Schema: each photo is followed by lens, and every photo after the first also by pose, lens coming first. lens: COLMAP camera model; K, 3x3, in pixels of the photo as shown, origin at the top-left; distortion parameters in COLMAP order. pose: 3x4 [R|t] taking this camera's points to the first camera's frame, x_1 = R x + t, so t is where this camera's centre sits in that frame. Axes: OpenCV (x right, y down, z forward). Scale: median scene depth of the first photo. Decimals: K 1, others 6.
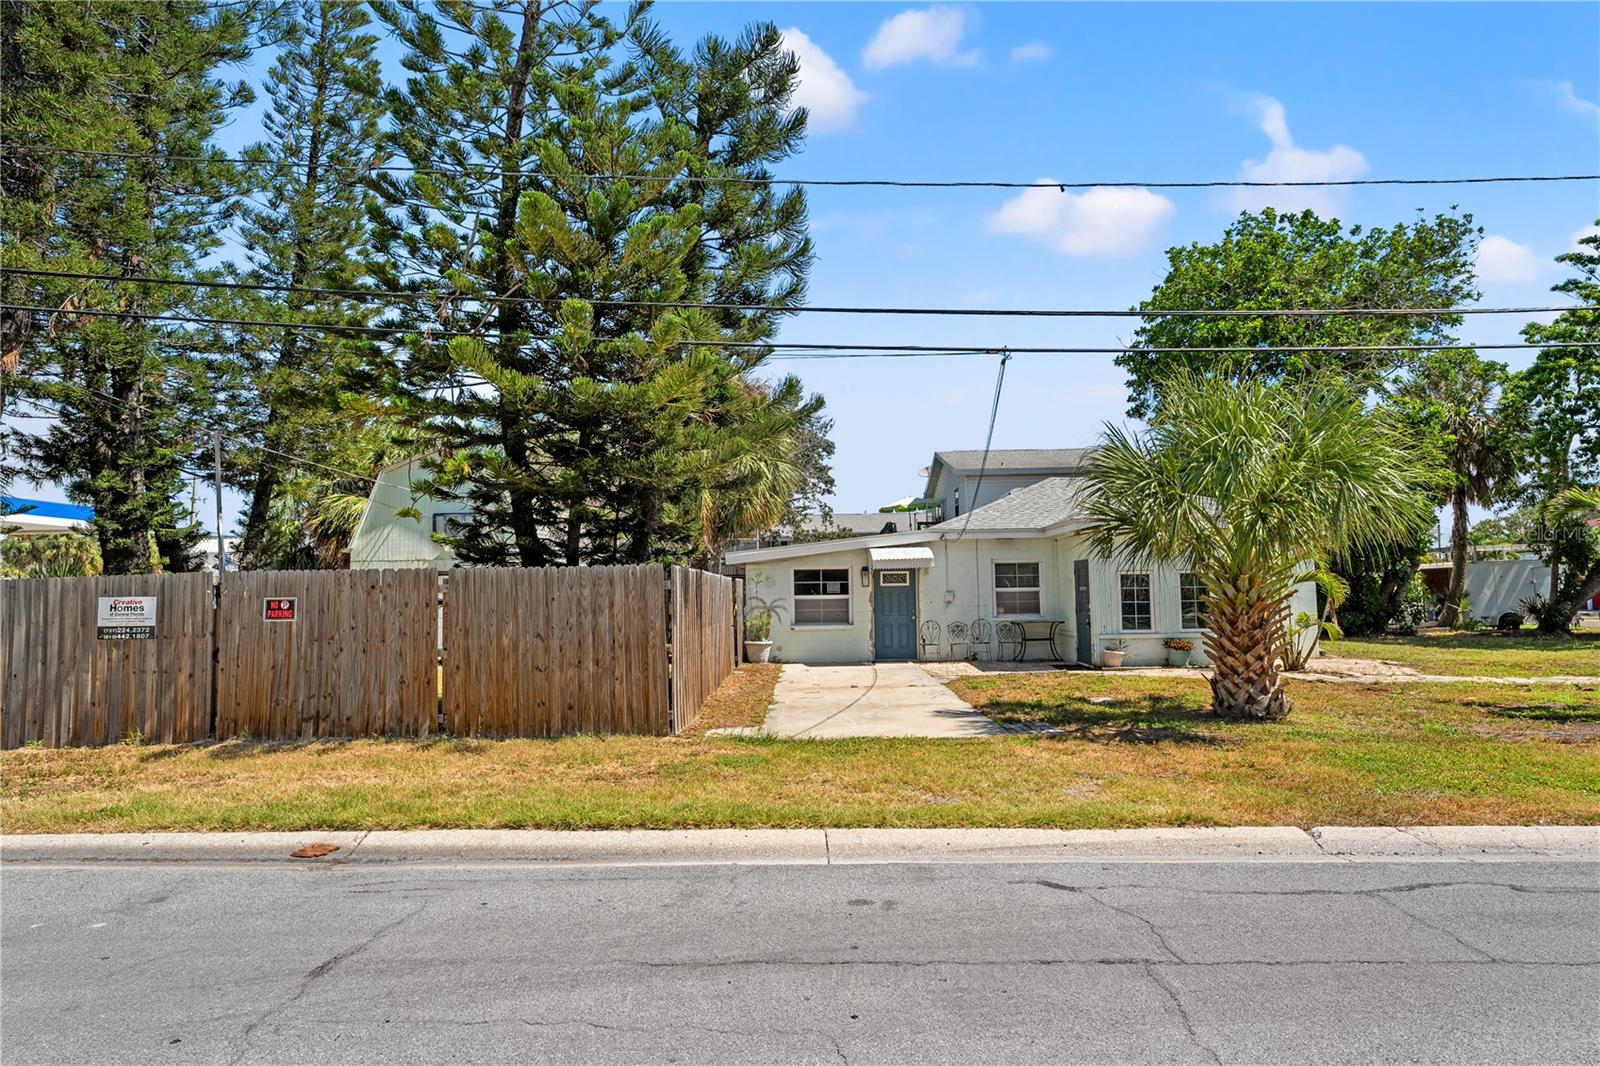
lens RADIAL K [[832.3, 0, 799.5], [0, 832.3, 535.6], [0, 0, 1]] dist [-0.001916, -0.000007]
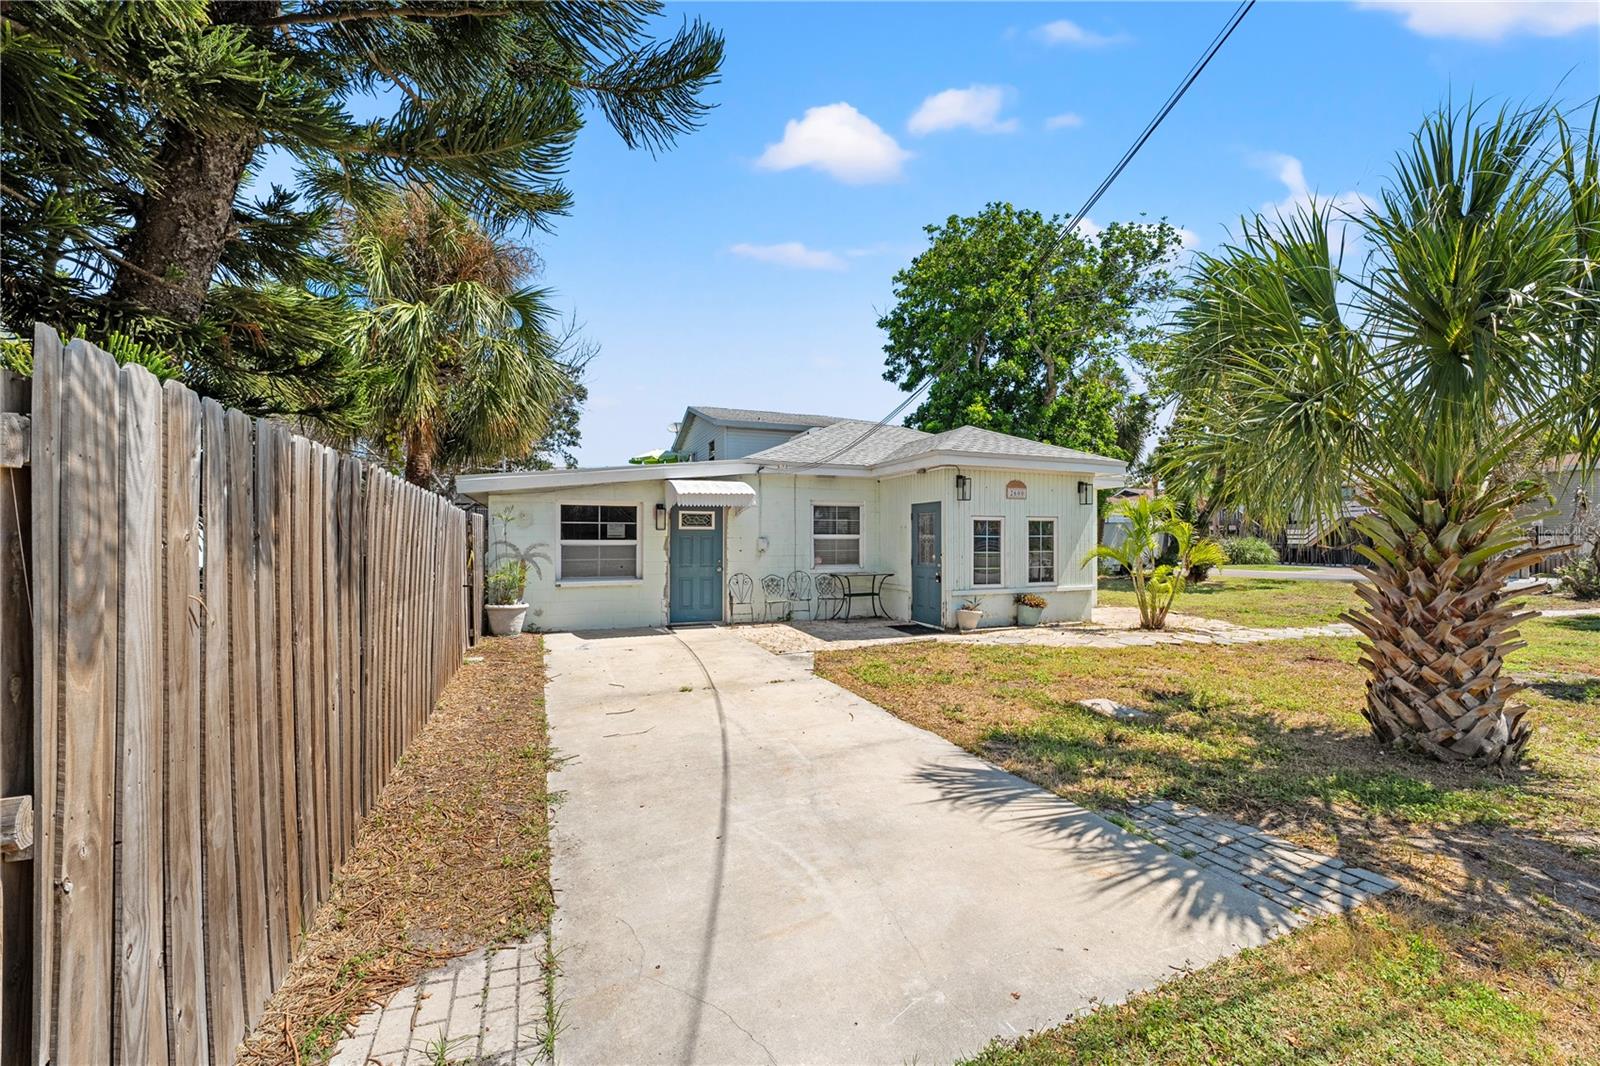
lens RADIAL K [[651.1, 0, 801.8], [0, 651.1, 529.8], [0, 0, 1]] dist [-0.014001, 0.001014]
pose [[0.924162, 0.020668, 0.381442, -0.028961], [-0.039544, 0.998347, 0.041713, 0.031273], [-0.379950, -0.053633, 0.923451, 0.394979]]
